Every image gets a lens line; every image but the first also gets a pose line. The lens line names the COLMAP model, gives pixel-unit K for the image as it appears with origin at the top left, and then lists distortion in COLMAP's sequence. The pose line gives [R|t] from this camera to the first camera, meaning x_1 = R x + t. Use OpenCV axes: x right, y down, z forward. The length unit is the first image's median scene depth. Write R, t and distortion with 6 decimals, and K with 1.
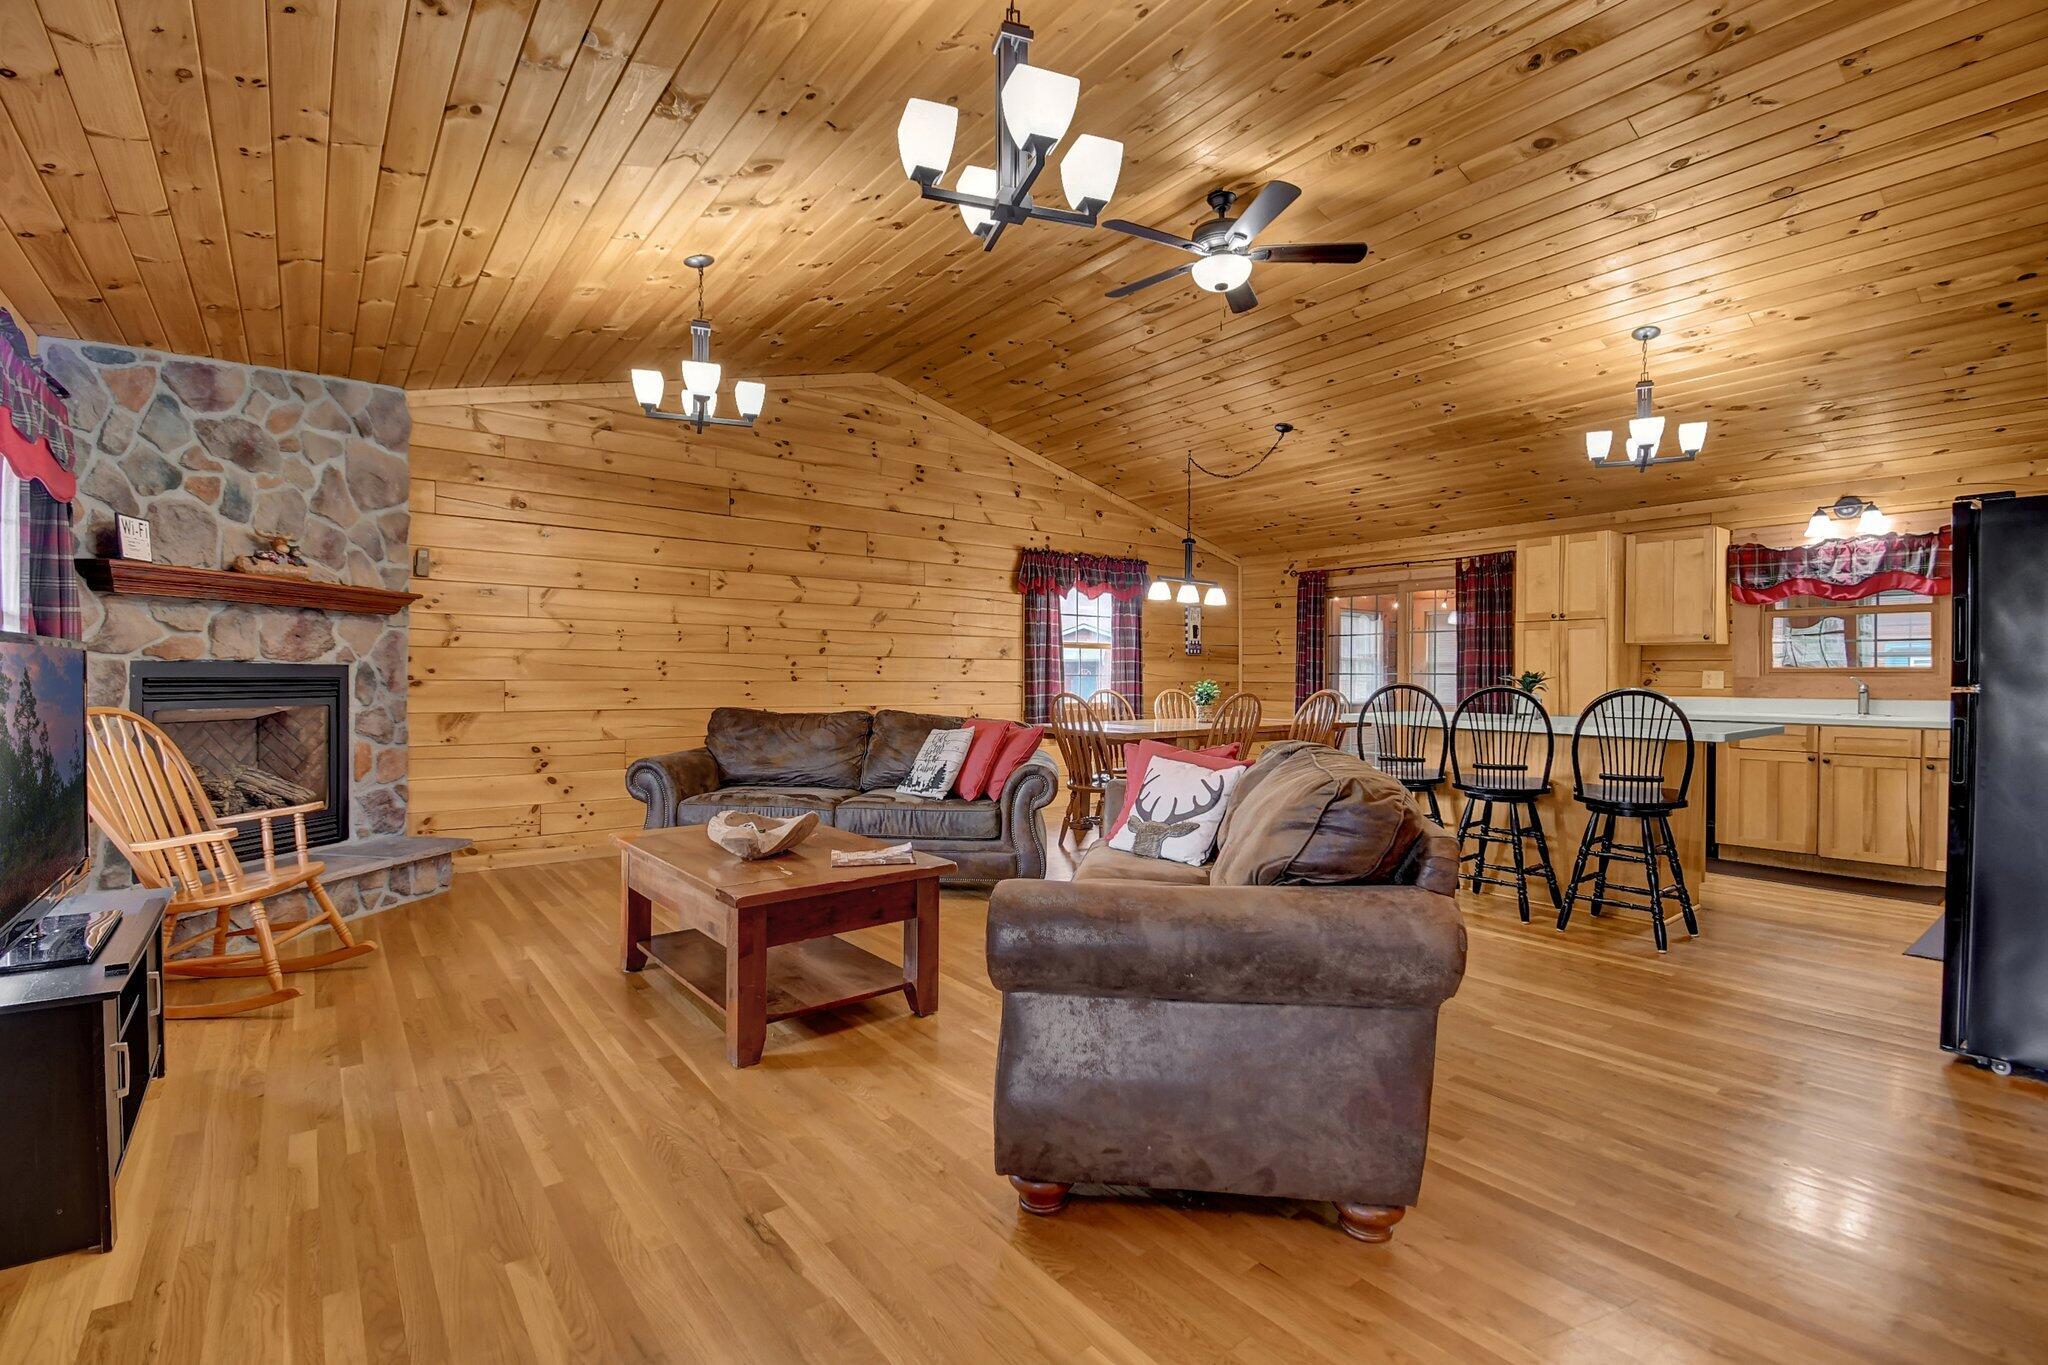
lens RADIAL K [[919.5, 0, 1022.1], [0, 919.5, 674.6], [0, 0, 1]] dist [-0.020987, -0.020591]
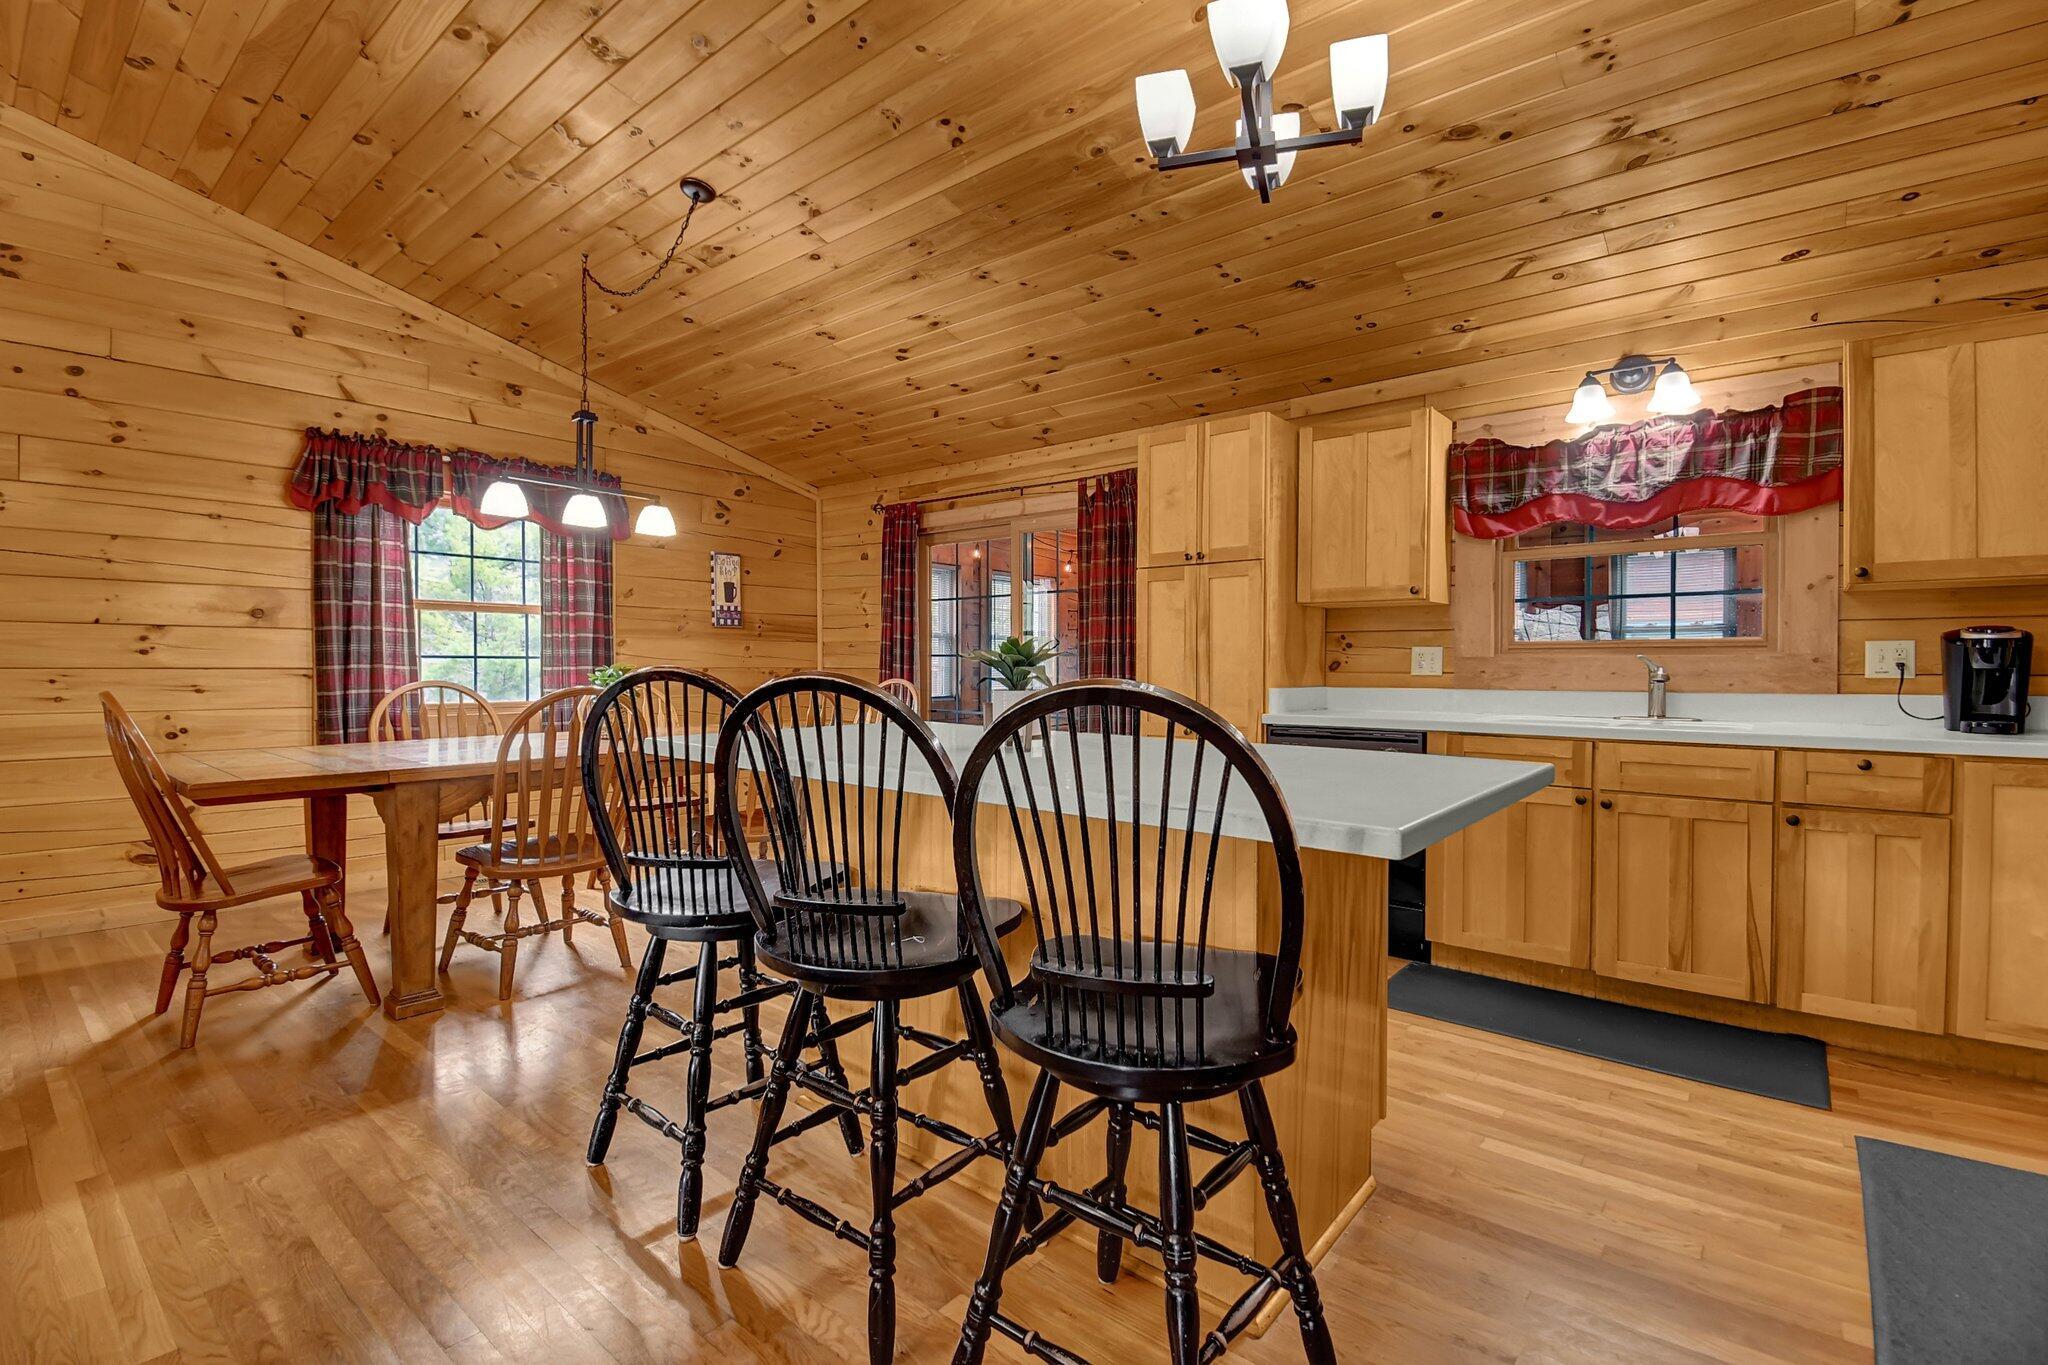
lens RADIAL K [[919.5, 0, 1022.1], [0, 919.5, 674.6], [0, 0, 1]] dist [-0.020987, -0.020591]
pose [[0.976705, -0.004398, 0.214541, 0.370257], [0.001833, 0.999924, 0.012153, 0.006979], [-0.214578, -0.011477, 0.976639, 0.457893]]
